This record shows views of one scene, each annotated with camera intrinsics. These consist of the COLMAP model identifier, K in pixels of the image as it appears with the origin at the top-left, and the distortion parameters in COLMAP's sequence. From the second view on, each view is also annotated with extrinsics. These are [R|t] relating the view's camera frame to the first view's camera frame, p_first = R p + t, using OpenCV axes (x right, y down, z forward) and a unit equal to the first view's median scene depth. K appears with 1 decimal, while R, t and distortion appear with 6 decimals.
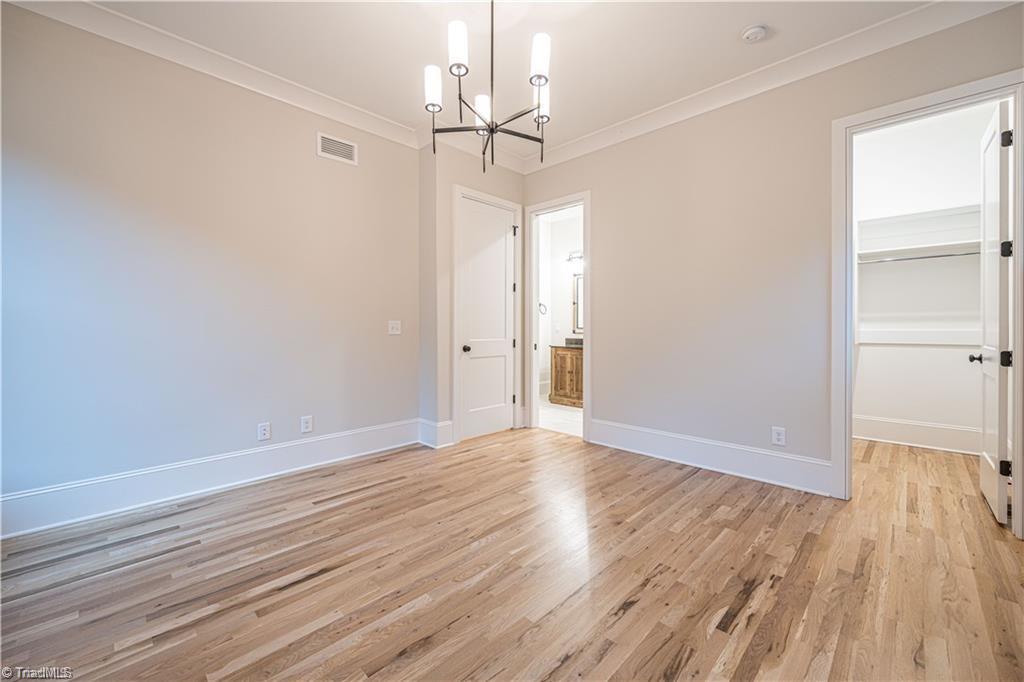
lens RADIAL K [[408.7, 0, 518.2], [0, 408.7, 332.0], [0, 0, 1]] dist [-0.002373, -0.000121]
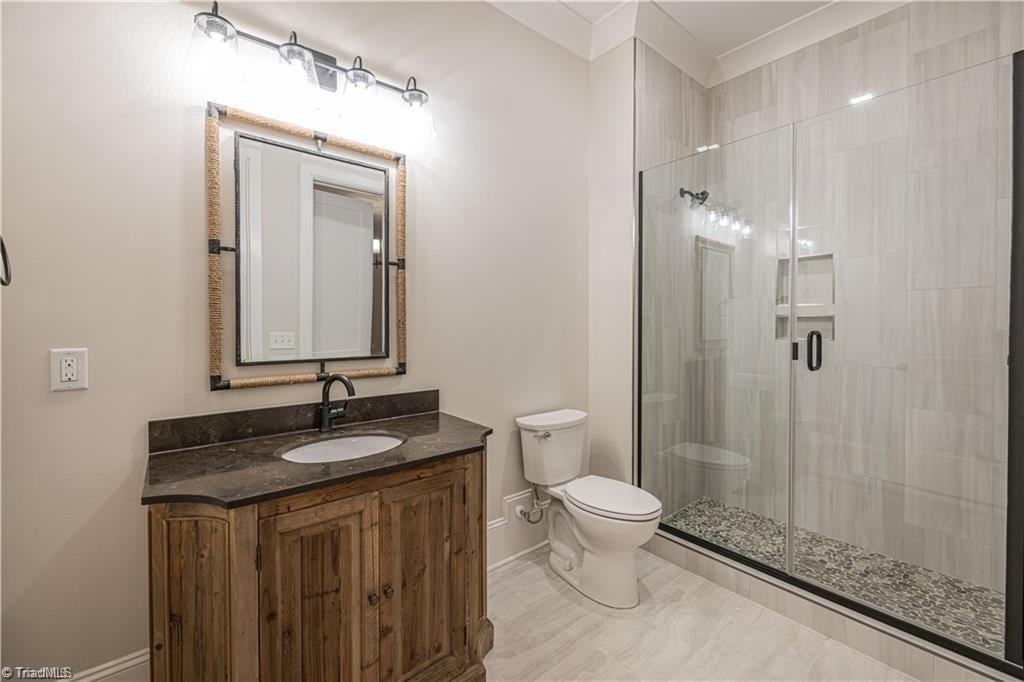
lens RADIAL K [[423.0, 0, 510.1], [0, 423.0, 324.4], [0, 0, 1]] dist [-0.004803, -0.000450]
pose [[0.117909, -0.005137, 0.993011, -0.062652], [0.008911, 0.999952, 0.004115, -0.031339], [-0.992984, 0.008364, 0.117949, 0.855041]]
